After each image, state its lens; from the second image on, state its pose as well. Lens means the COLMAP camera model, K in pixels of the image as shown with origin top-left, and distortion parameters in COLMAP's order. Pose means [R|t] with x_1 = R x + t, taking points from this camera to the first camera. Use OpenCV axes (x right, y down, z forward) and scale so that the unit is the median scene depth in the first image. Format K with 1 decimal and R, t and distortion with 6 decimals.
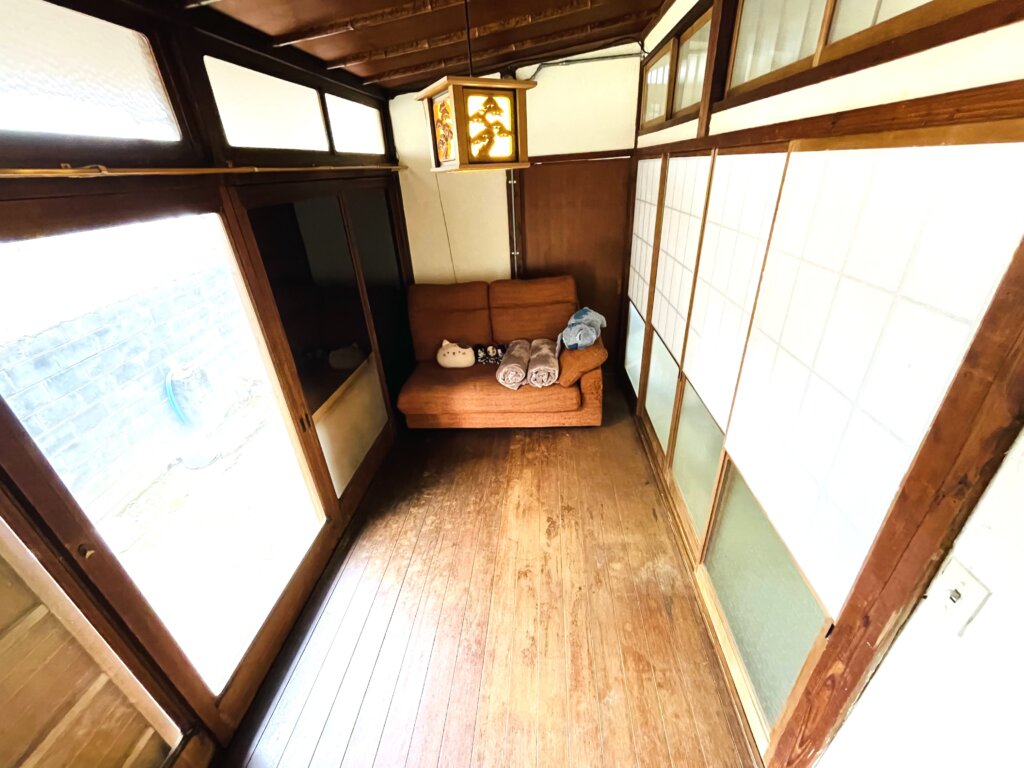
lens RADIAL K [[415.5, 0, 512.0], [0, 415.5, 384.0], [0, 0, 1]] dist [0.000750, 0.000103]
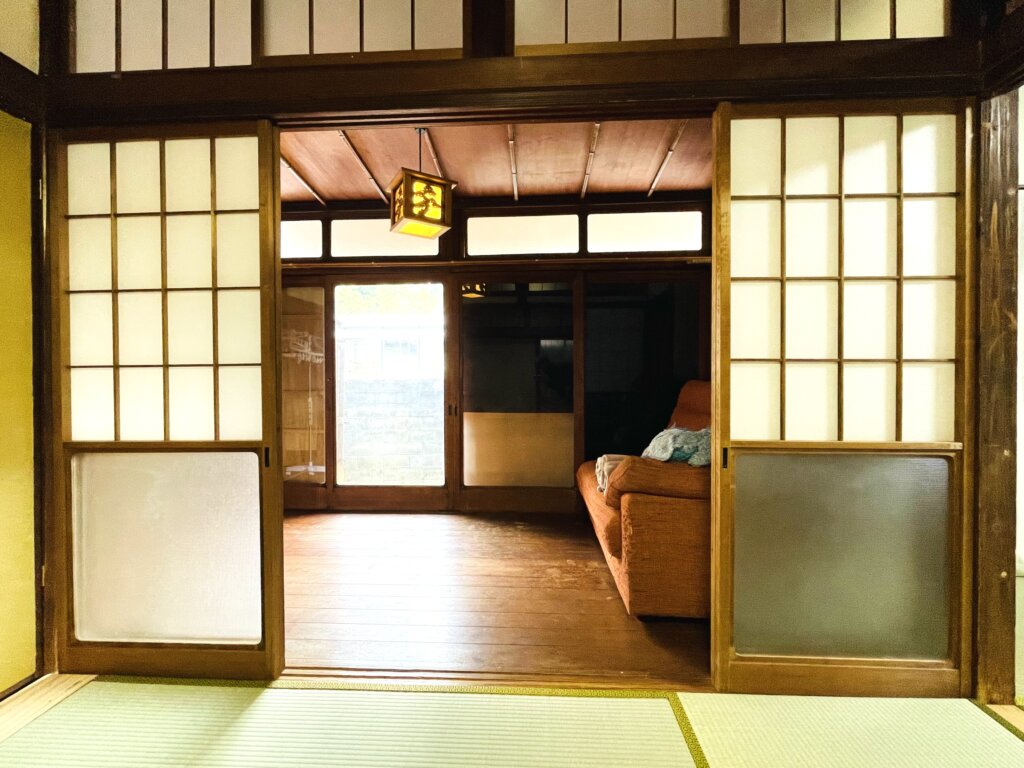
lens RADIAL K [[415.5, 0, 512.0], [0, 415.5, 384.0], [0, 0, 1]] dist [0.000750, 0.000103]
pose [[0.029762, 0.058927, -0.997819, 1.014333], [-0.459284, 0.887446, 0.038710, -0.150661], [0.887791, 0.457130, 0.053476, 1.030221]]
